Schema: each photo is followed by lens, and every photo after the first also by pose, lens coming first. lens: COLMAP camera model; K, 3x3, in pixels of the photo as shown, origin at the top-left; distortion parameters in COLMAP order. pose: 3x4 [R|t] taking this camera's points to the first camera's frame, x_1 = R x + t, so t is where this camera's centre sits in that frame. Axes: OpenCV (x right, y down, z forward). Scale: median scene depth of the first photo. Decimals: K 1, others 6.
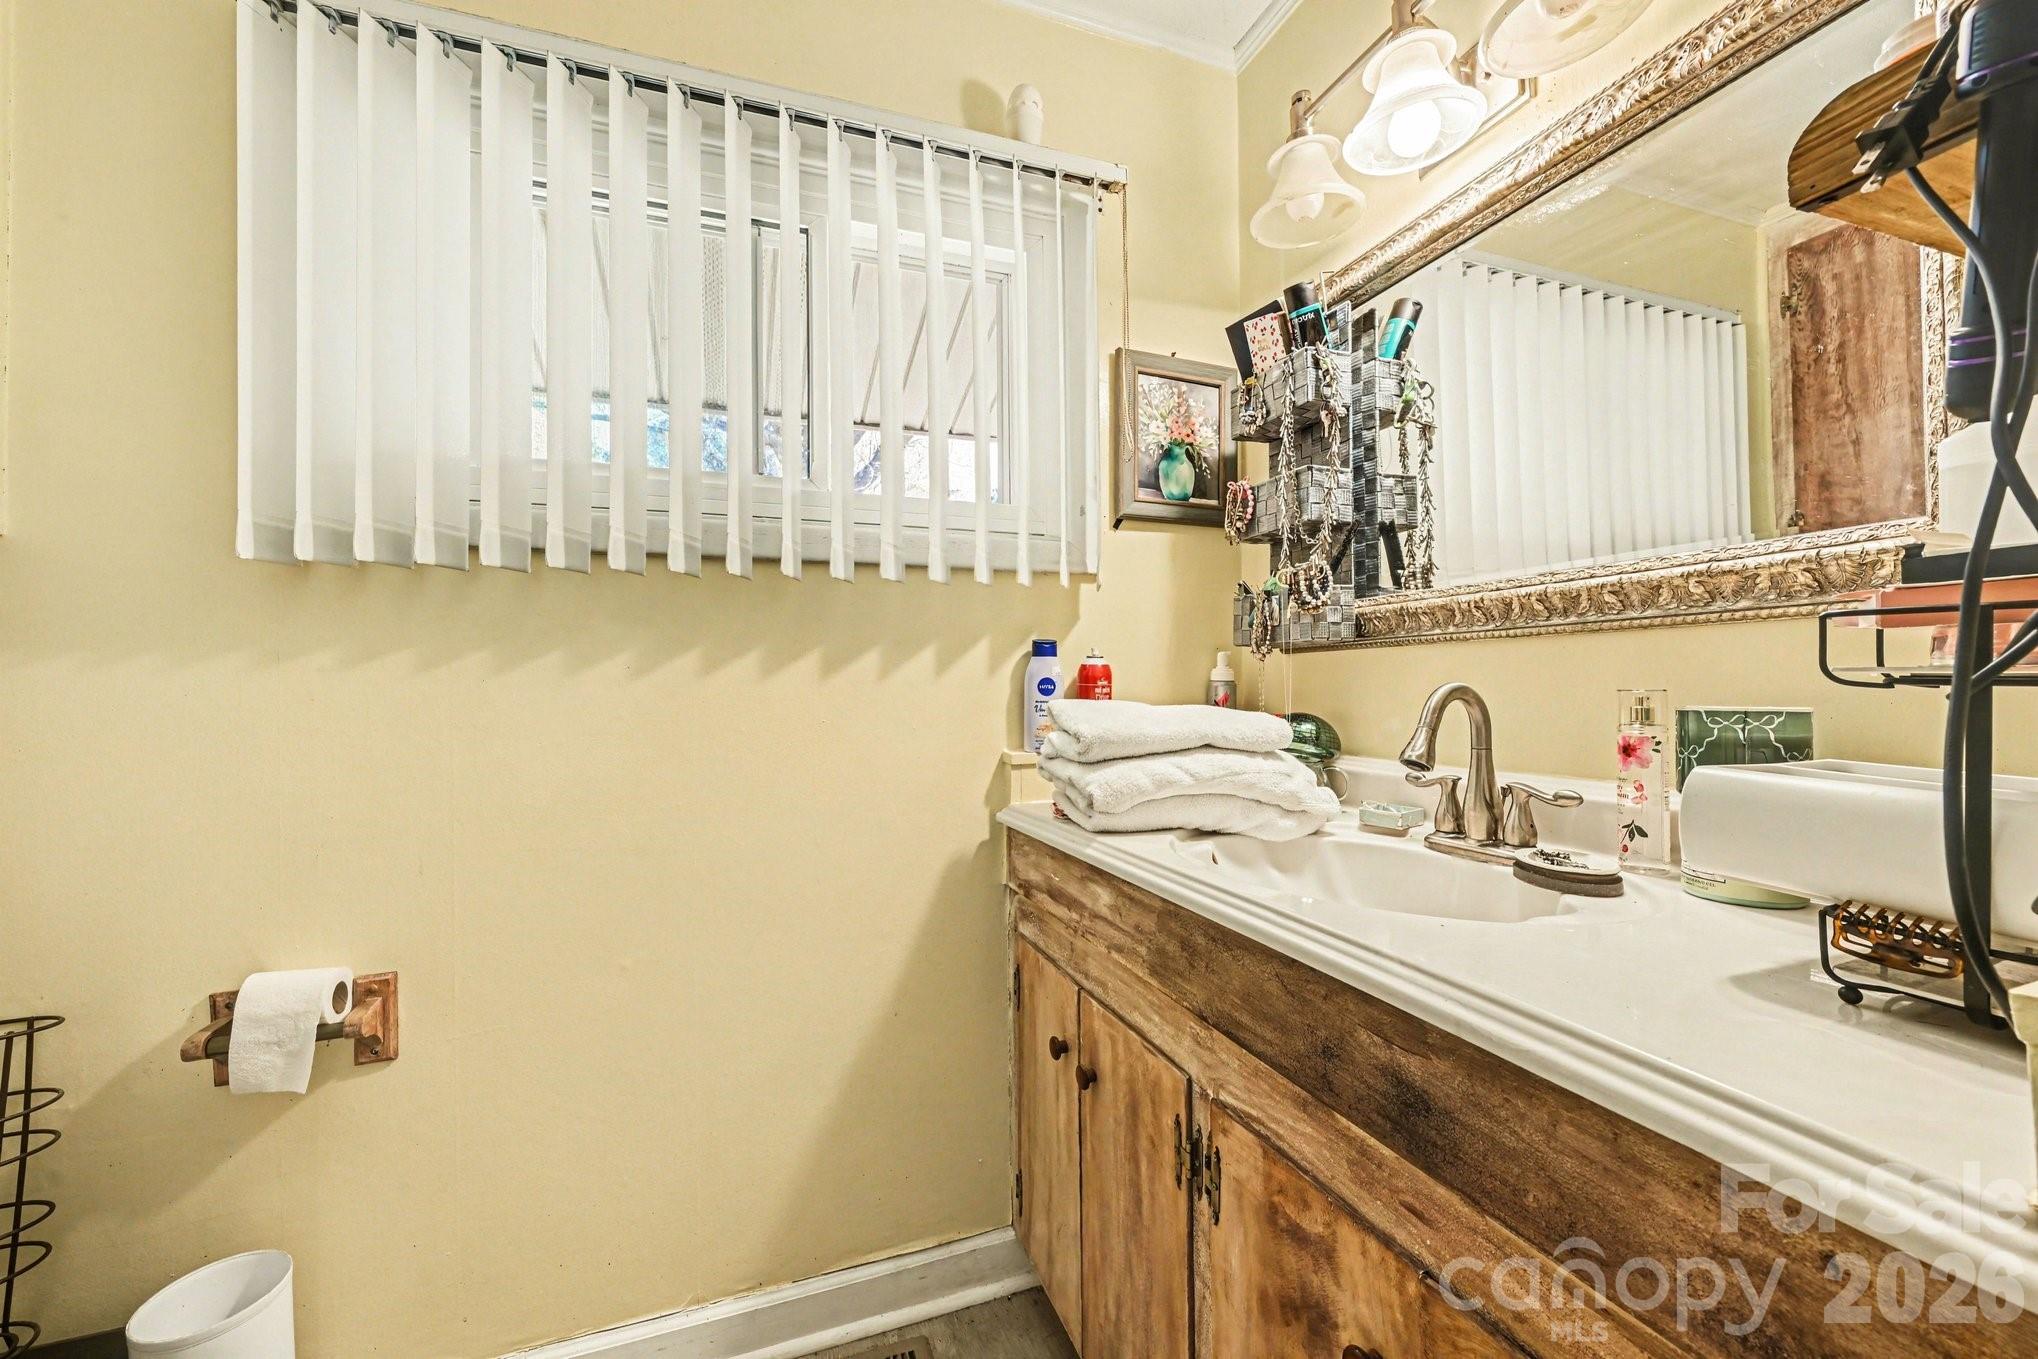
lens RADIAL K [[805.4, 0, 1011.0], [0, 805.4, 678.0], [0, 0, 1]] dist [-0.015340, 0.008059]
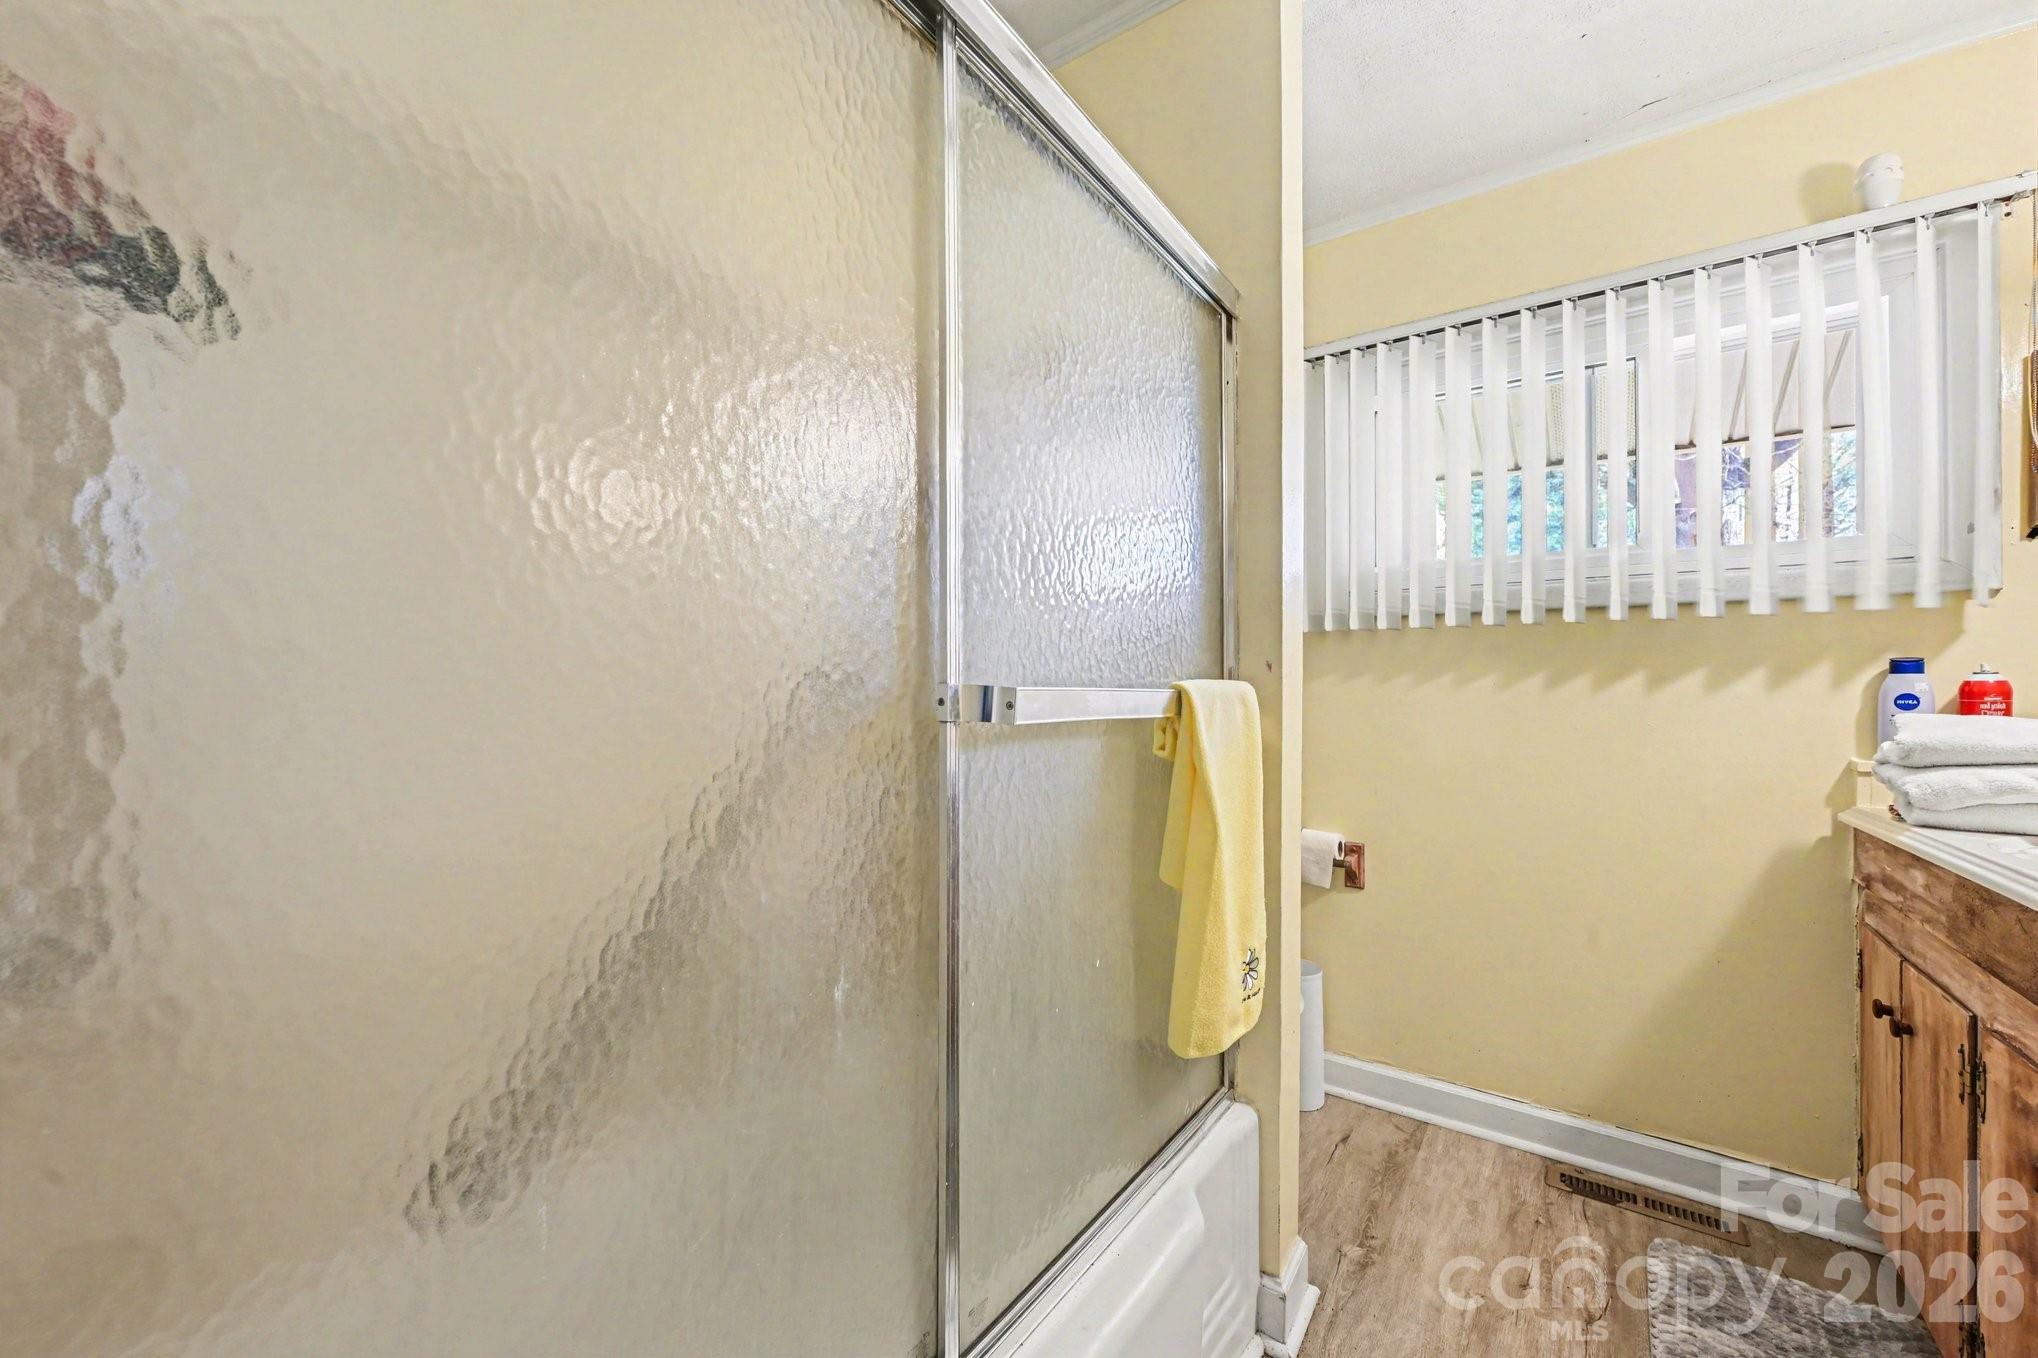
lens RADIAL K [[805.4, 0, 1011.0], [0, 805.4, 677.5], [0, 0, 1]] dist [-0.015340, 0.008059]
pose [[0.561734, -0.000872, -0.827317, 0.312130], [-0.009305, 0.999930, -0.007371, -0.003220], [0.827265, 0.011839, 0.561687, -0.711061]]
